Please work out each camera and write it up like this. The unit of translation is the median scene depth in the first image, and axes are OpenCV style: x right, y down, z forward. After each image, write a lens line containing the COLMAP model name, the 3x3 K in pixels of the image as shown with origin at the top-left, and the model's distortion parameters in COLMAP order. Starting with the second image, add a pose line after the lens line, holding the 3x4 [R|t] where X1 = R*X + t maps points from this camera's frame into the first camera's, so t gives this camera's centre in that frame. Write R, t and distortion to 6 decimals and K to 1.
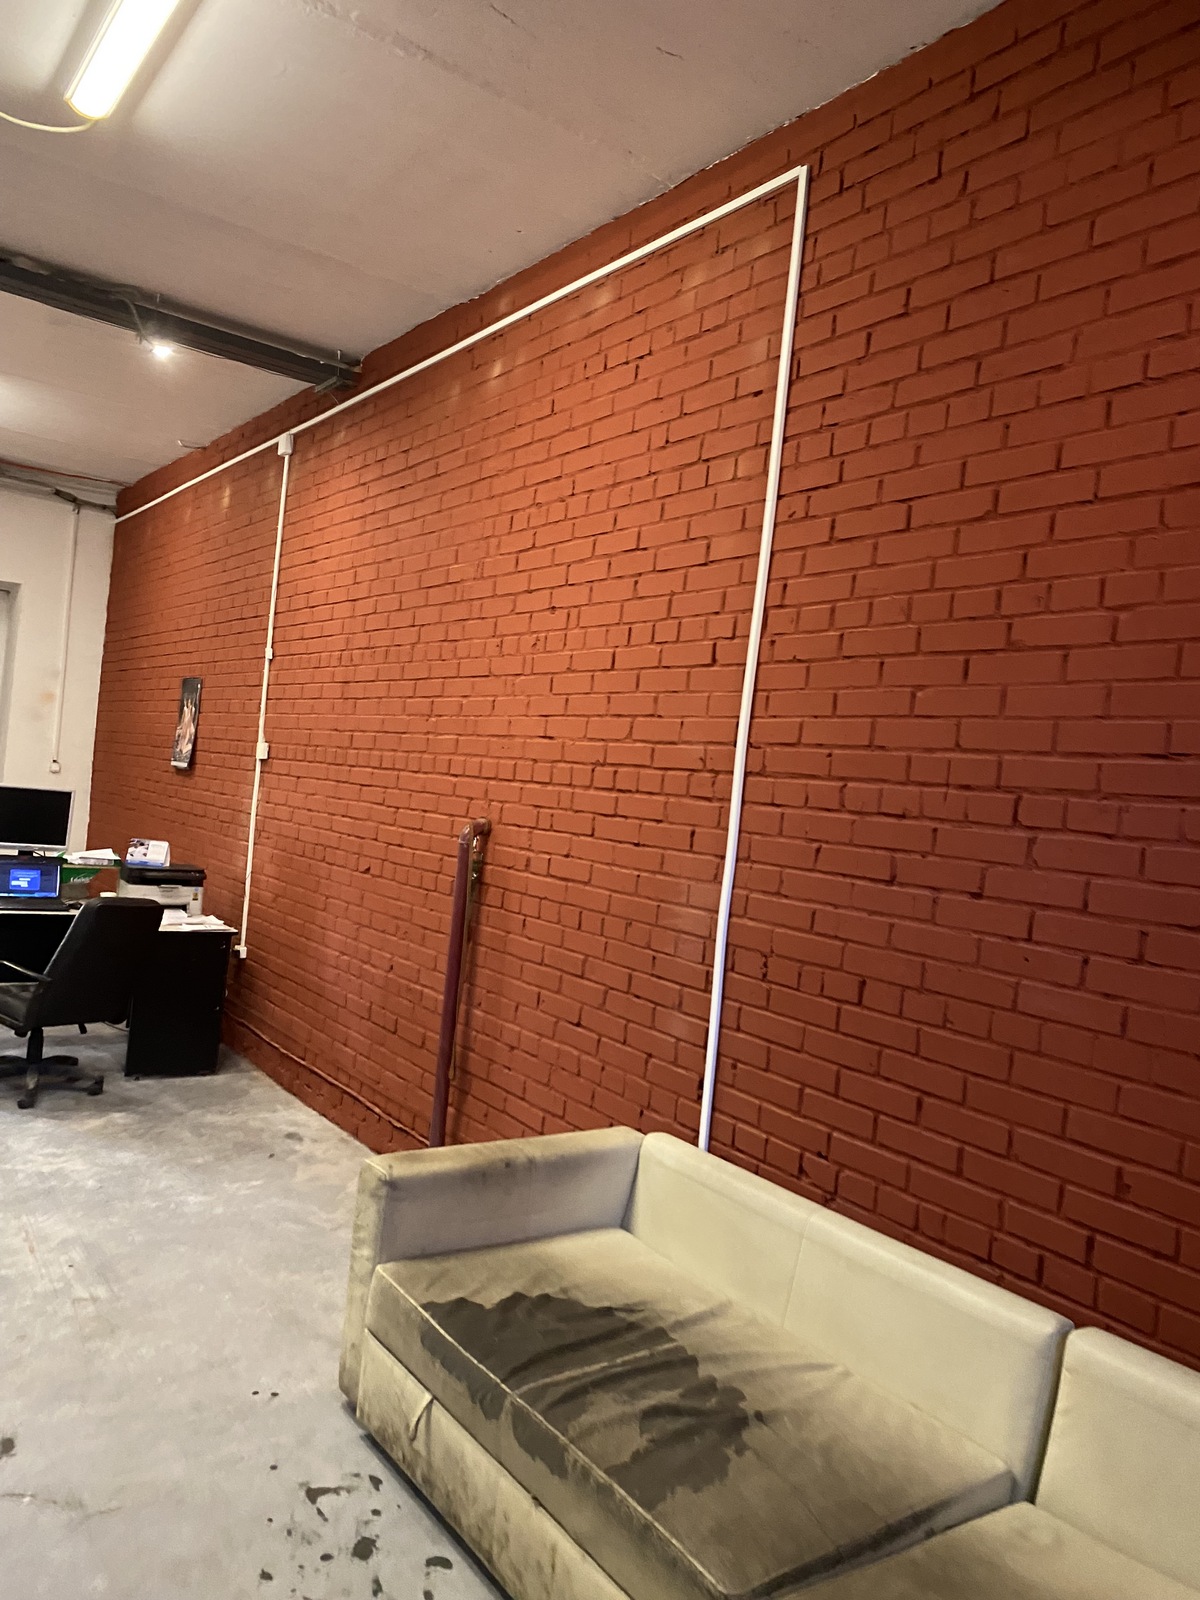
lens RADIAL K [[1199.9, 0, 598.9], [0, 1199.9, 804.9], [0, 0, 1]] dist [0.053761, -0.042364]
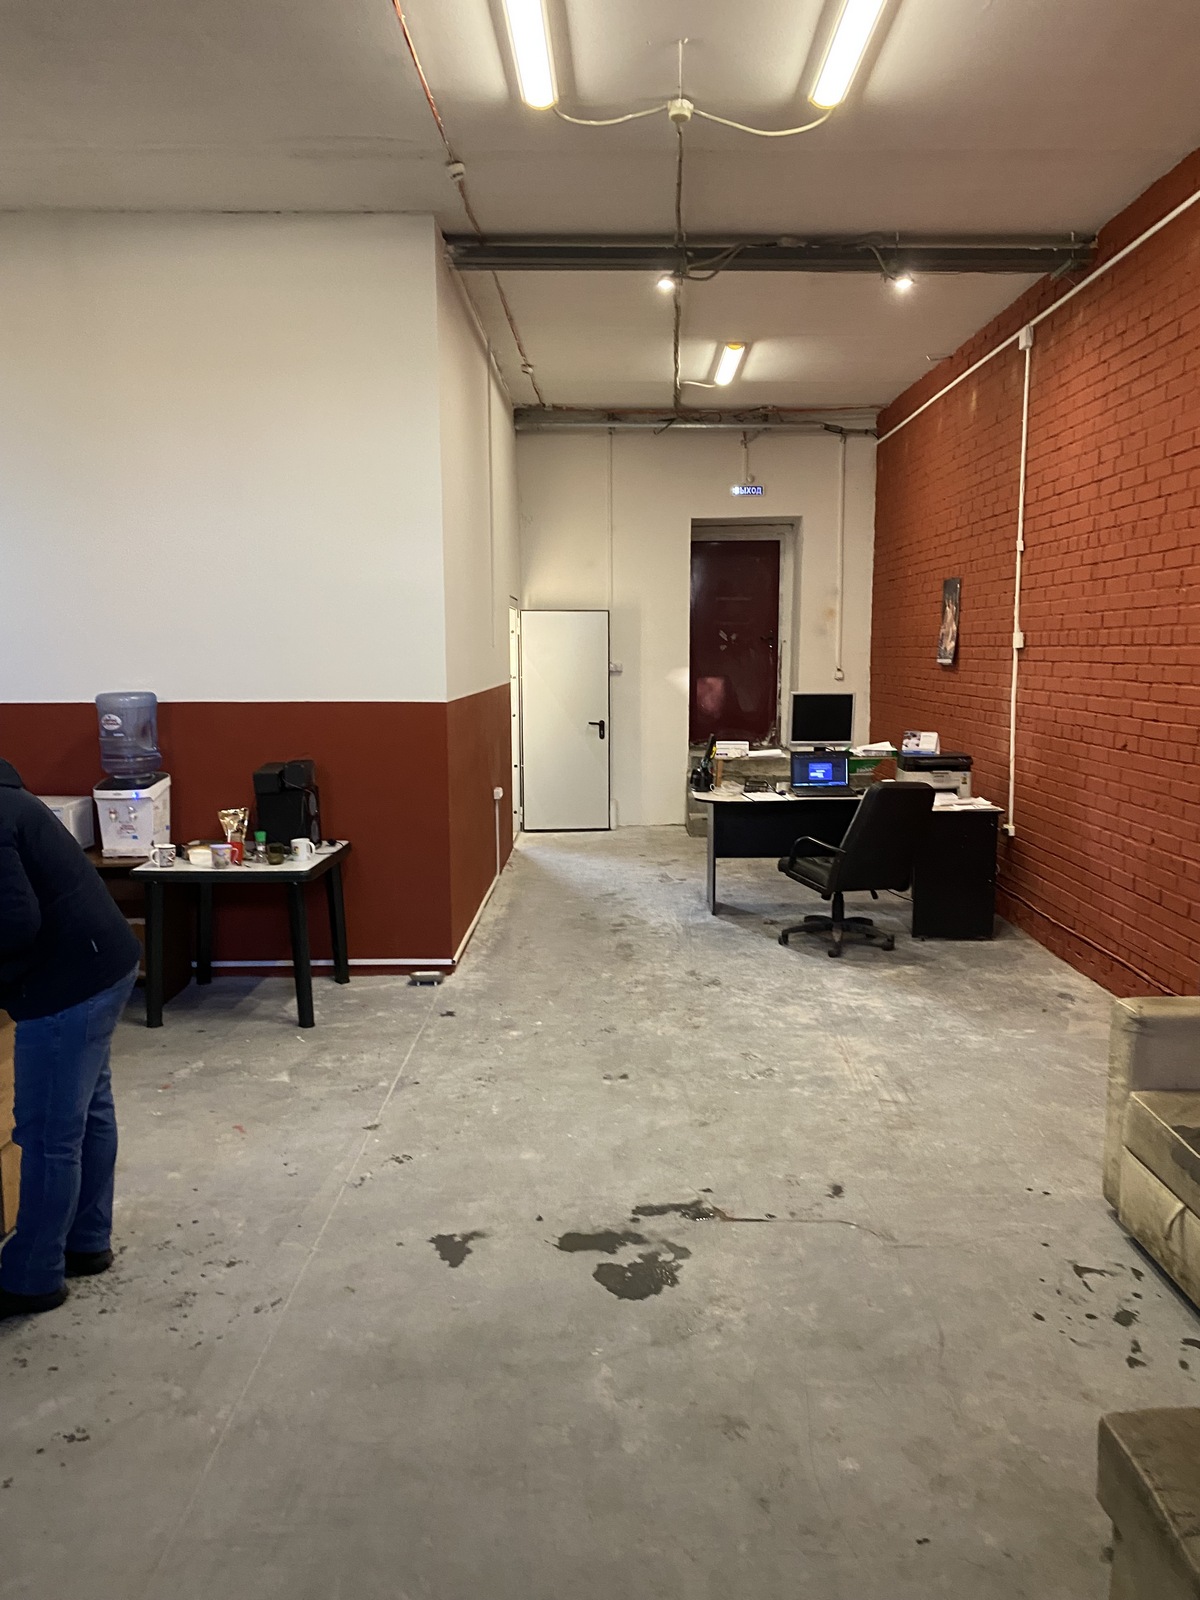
lens RADIAL K [[1203.2, 0, 598.4], [0, 1203.2, 749.2], [0, 0, 1]] dist [0.076846, -0.185162]
pose [[0.808851, -0.050434, -0.585847, 0.049878], [0.073509, 0.997172, 0.015647, 0.008241], [0.583401, -0.055722, 0.810270, -0.094330]]
